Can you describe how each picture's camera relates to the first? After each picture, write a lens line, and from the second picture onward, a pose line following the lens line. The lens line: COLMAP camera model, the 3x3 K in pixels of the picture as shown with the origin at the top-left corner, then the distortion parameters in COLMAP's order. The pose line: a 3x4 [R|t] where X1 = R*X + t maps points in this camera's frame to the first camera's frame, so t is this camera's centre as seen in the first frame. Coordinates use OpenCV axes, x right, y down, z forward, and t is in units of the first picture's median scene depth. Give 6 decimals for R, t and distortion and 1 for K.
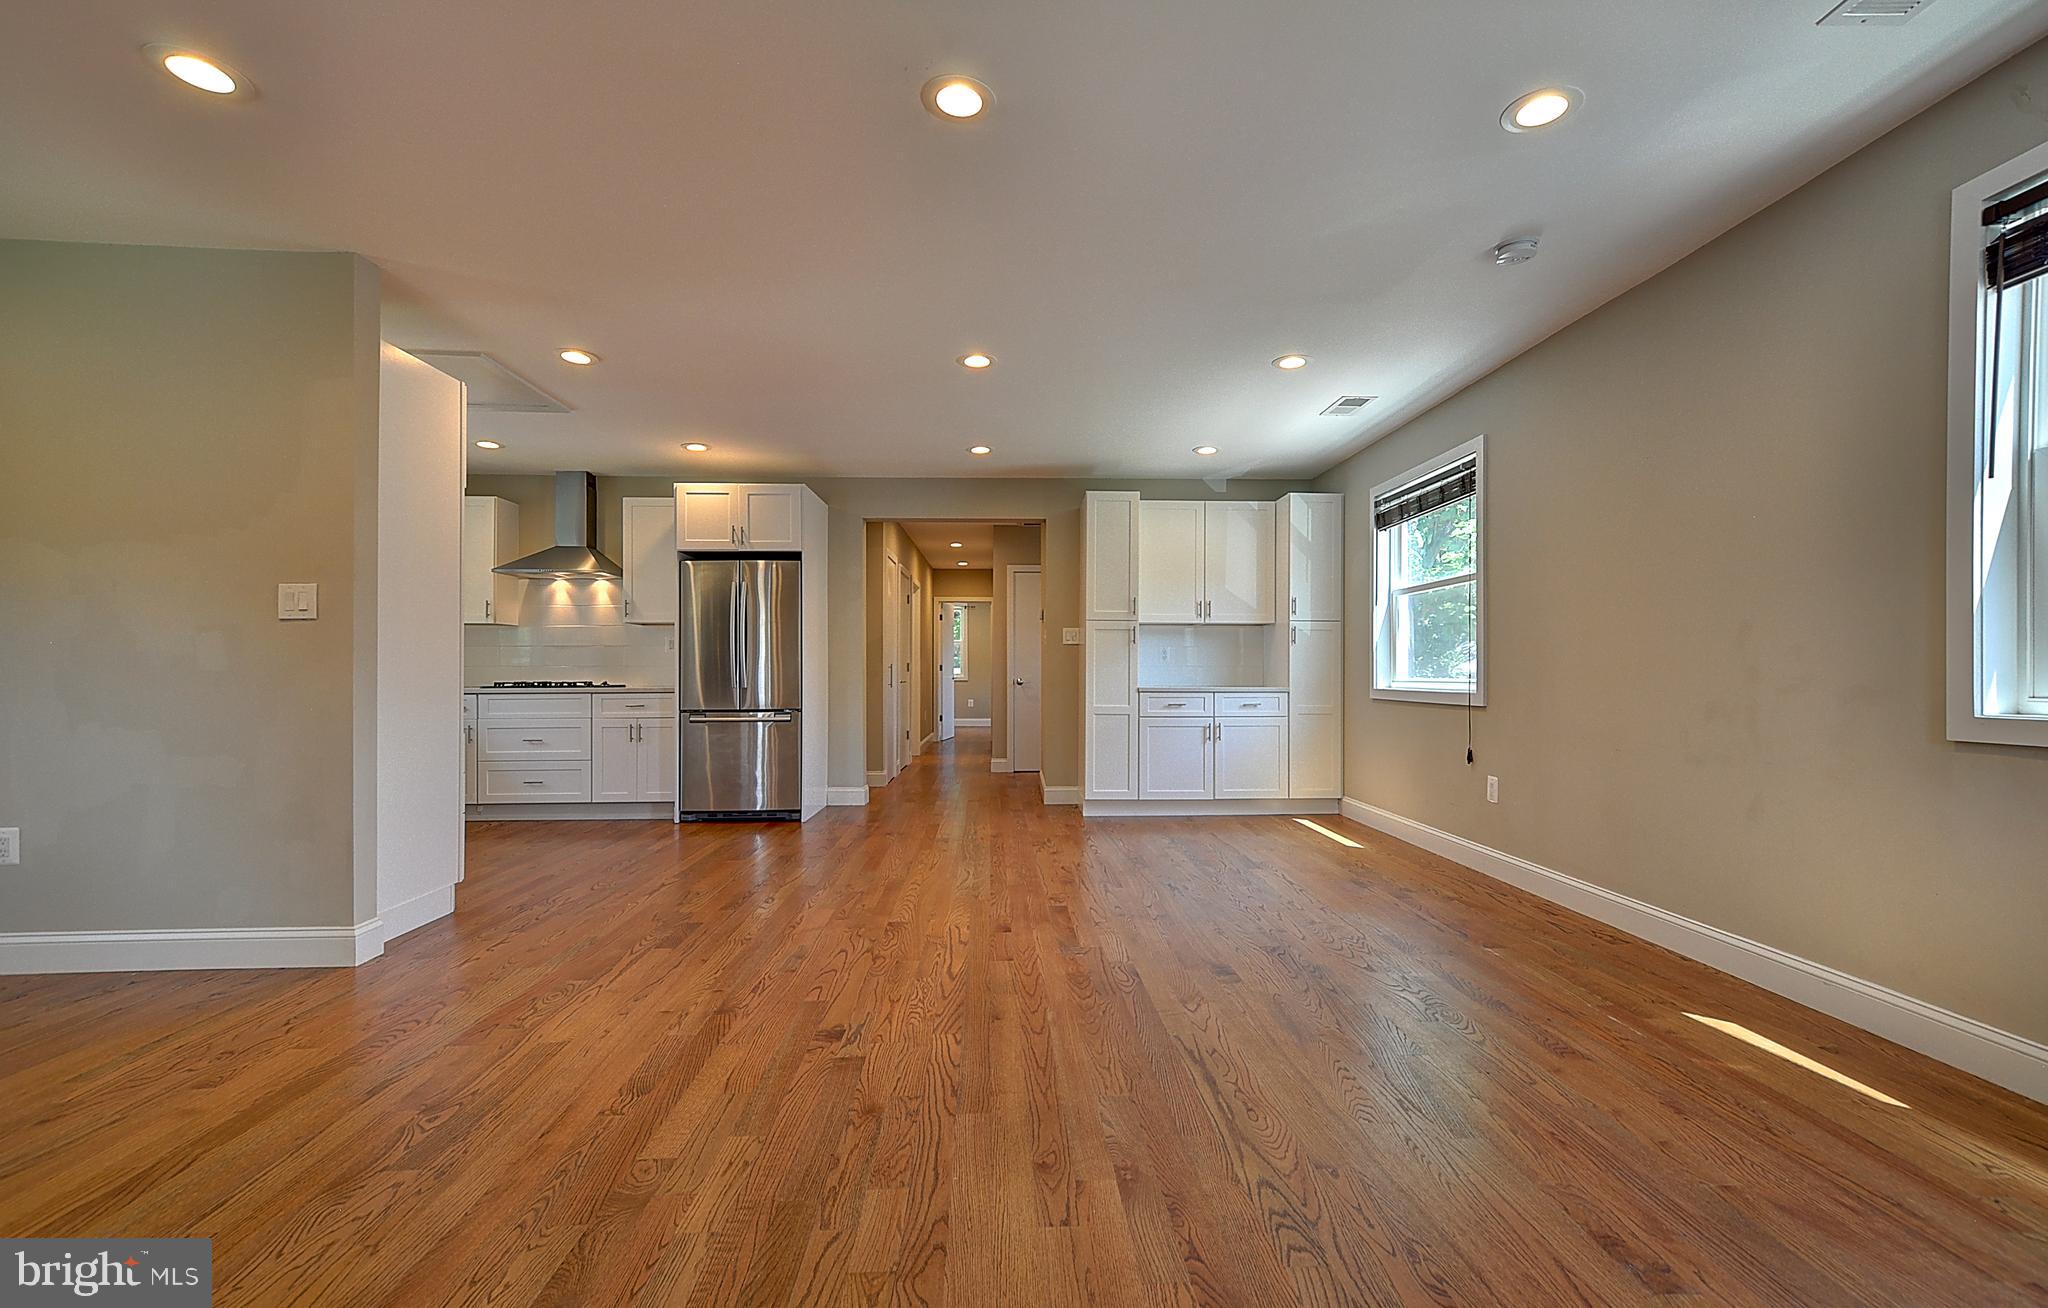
lens RADIAL K [[870.0, 0, 1036.9], [0, 870.0, 664.1], [0, 0, 1]] dist [0.001403, 0.009068]
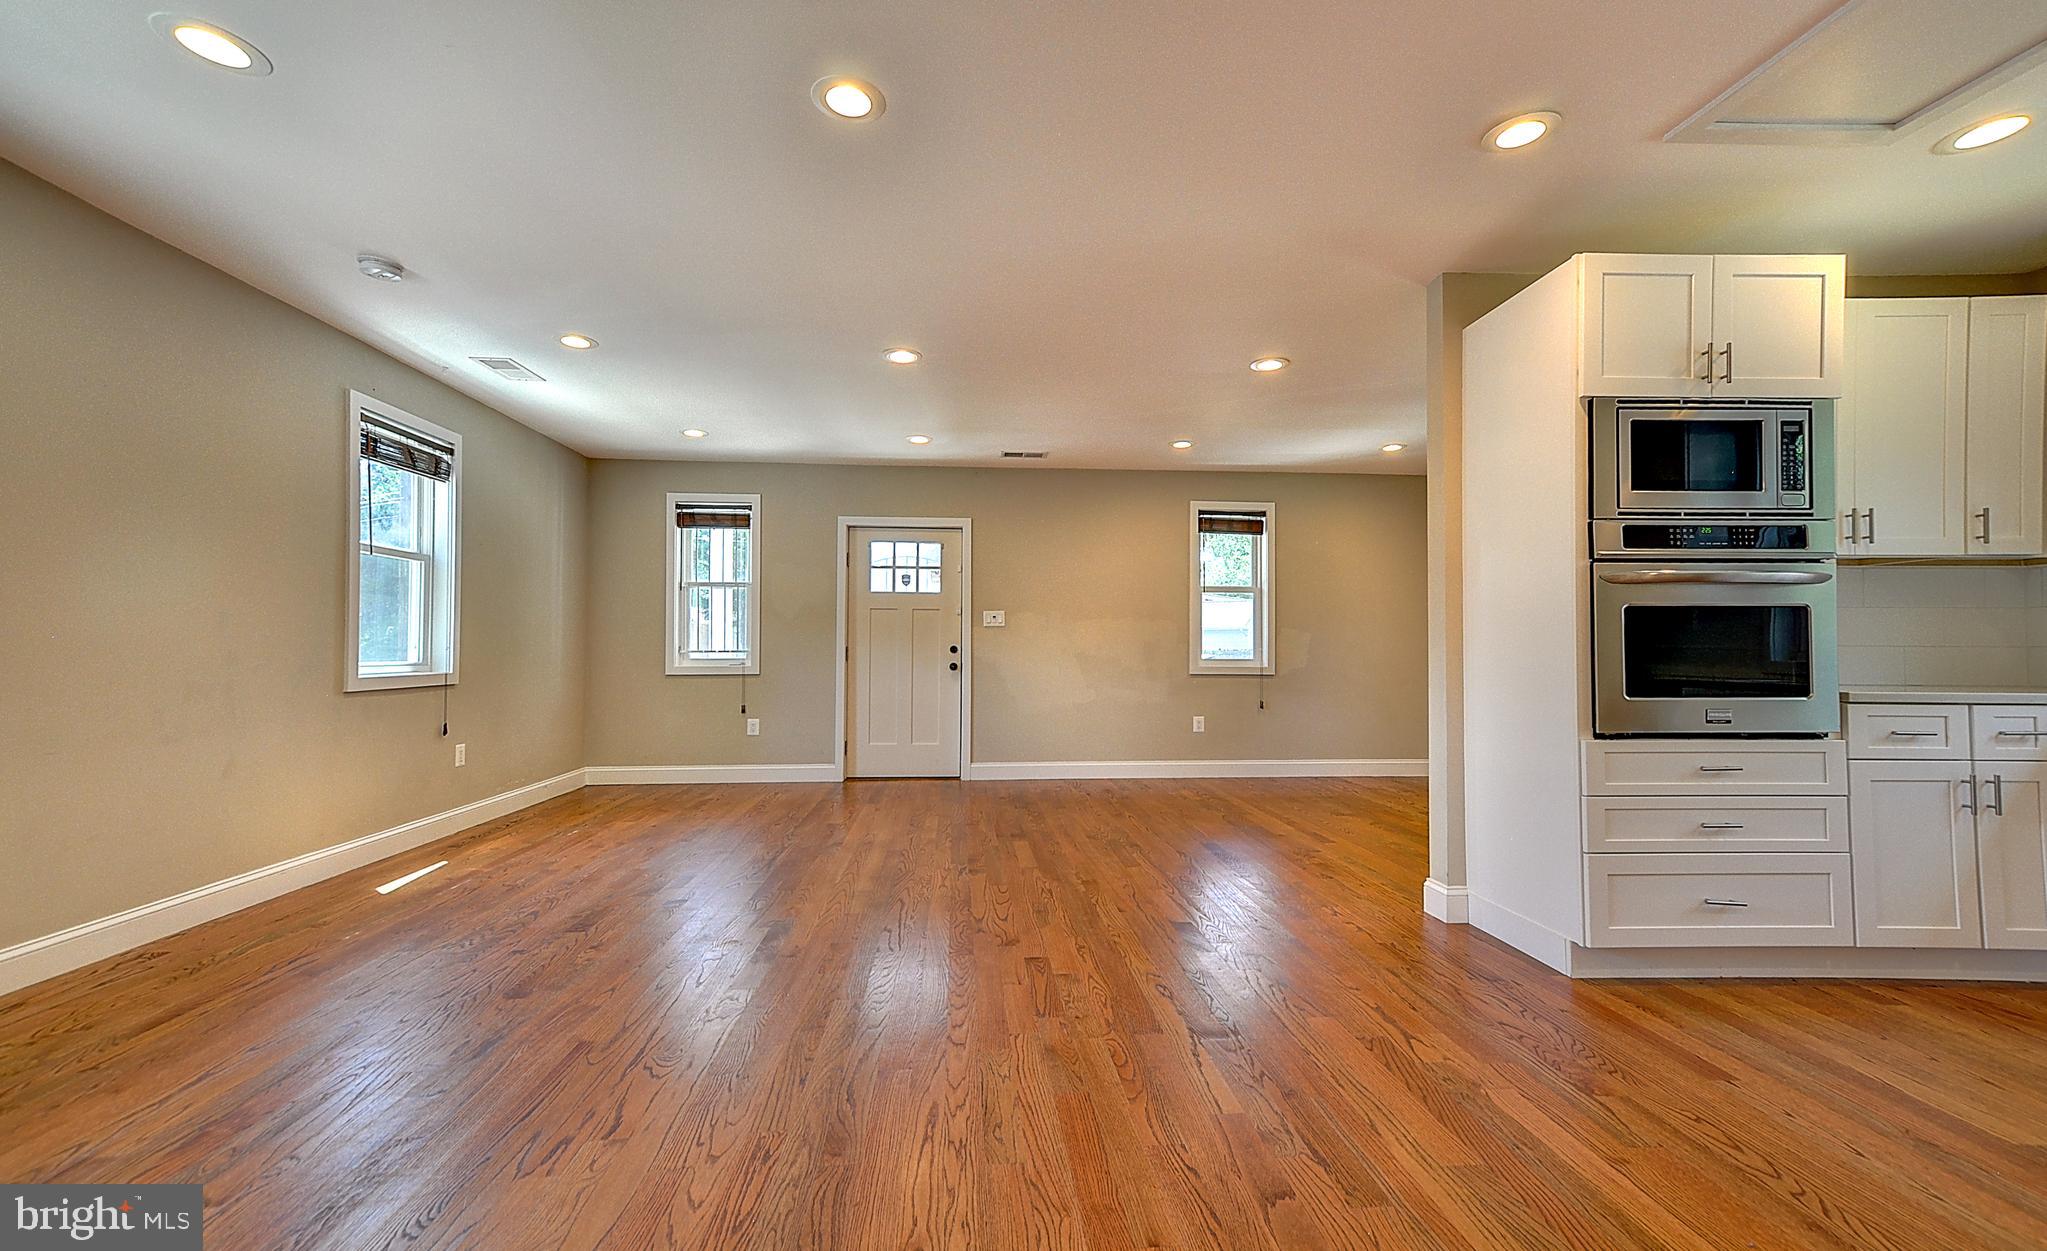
lens RADIAL K [[841.9, 0, 1039.9], [0, 841.9, 636.4], [0, 0, 1]] dist [0.015138, 0.021206]
pose [[-0.998921, -0.001240, -0.046416, -0.116715], [0.000011, 0.999637, -0.026945, 0.007969], [0.046432, -0.026916, -0.998559, 1.083170]]
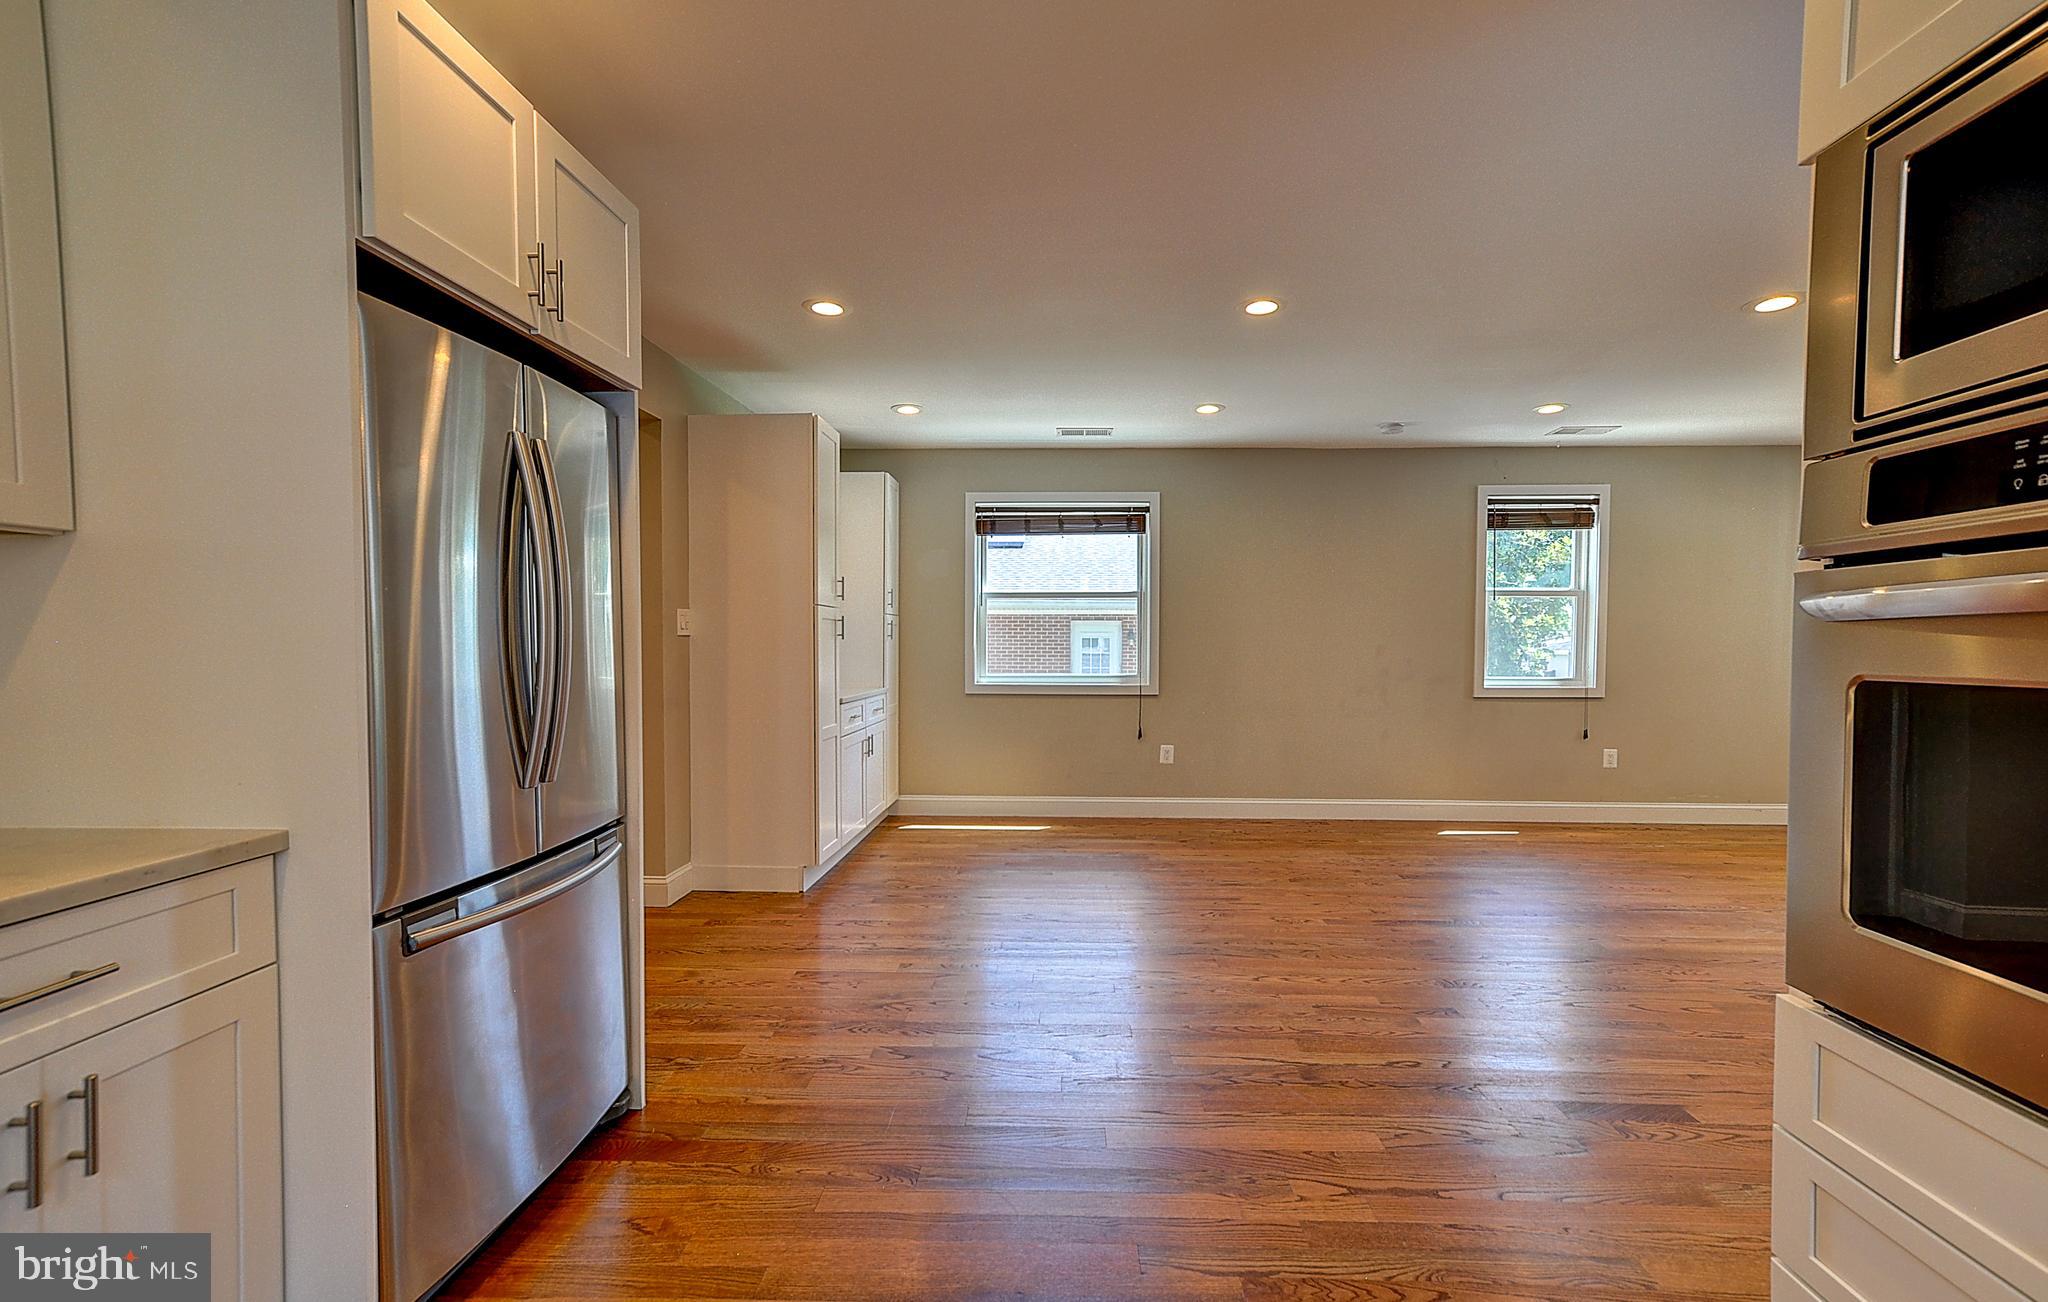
lens RADIAL K [[874.1, 0, 1039.4], [0, 874.1, 661.5], [0, 0, 1]] dist [0.000595, 0.008702]
pose [[0.081124, -0.023897, 0.996418, -0.632304], [-0.012815, 0.999605, 0.025016, -0.026205], [-0.996622, -0.014798, 0.080785, 0.796348]]
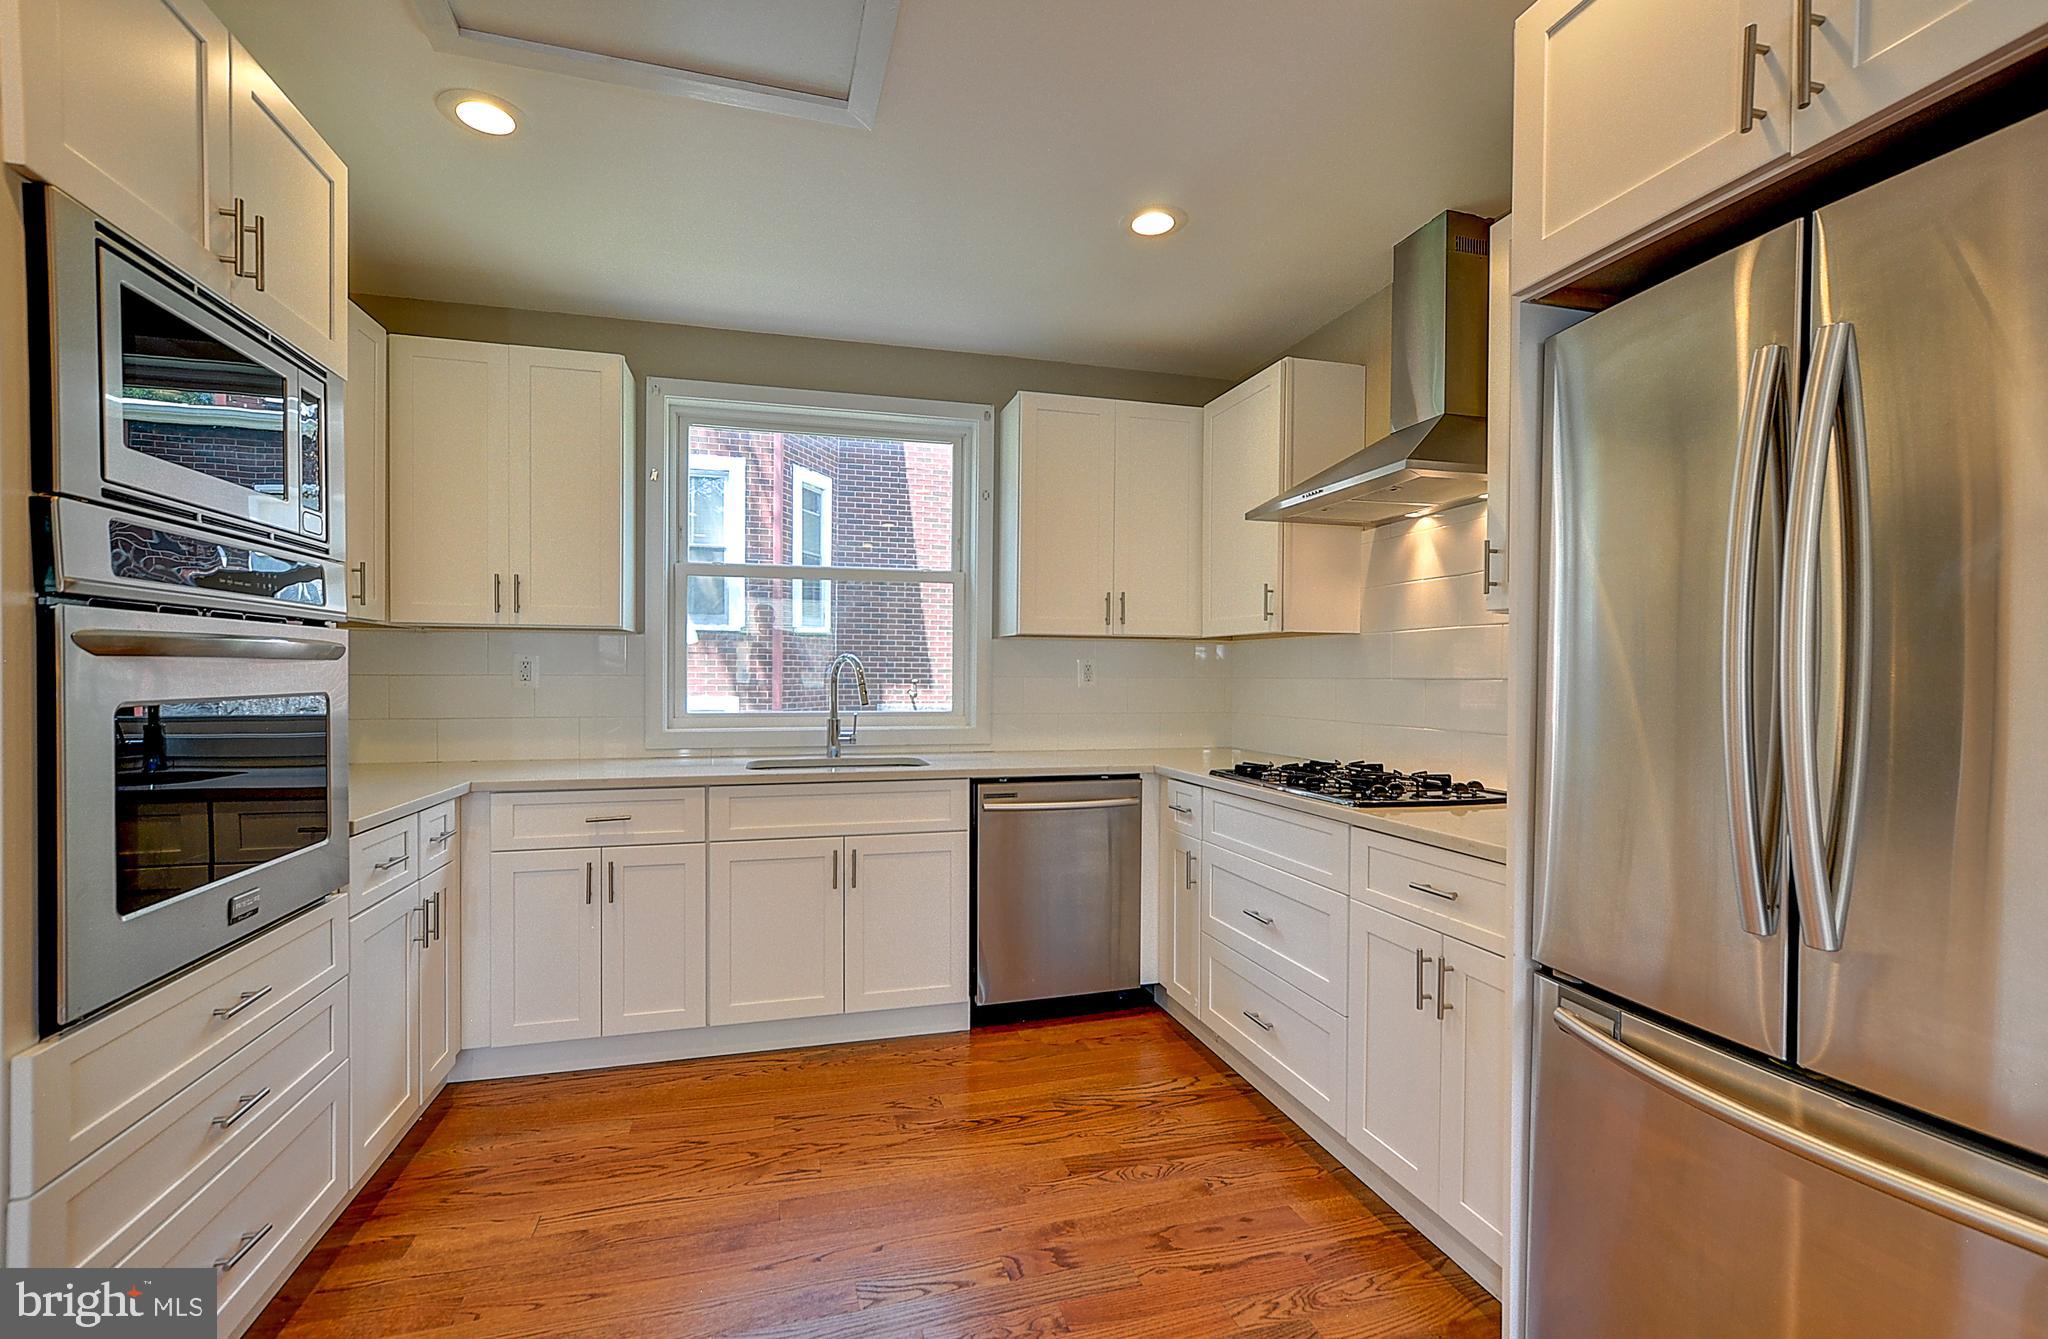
lens RADIAL K [[898.3, 0, 1014.8], [0, 898.3, 682.4], [0, 0, 1]] dist [-0.001801, -0.000102]
pose [[0.223803, 0.012526, -0.974554, -0.199647], [0.003449, 0.999901, 0.013643, -0.028209], [0.974628, -0.006415, 0.223738, 0.803426]]
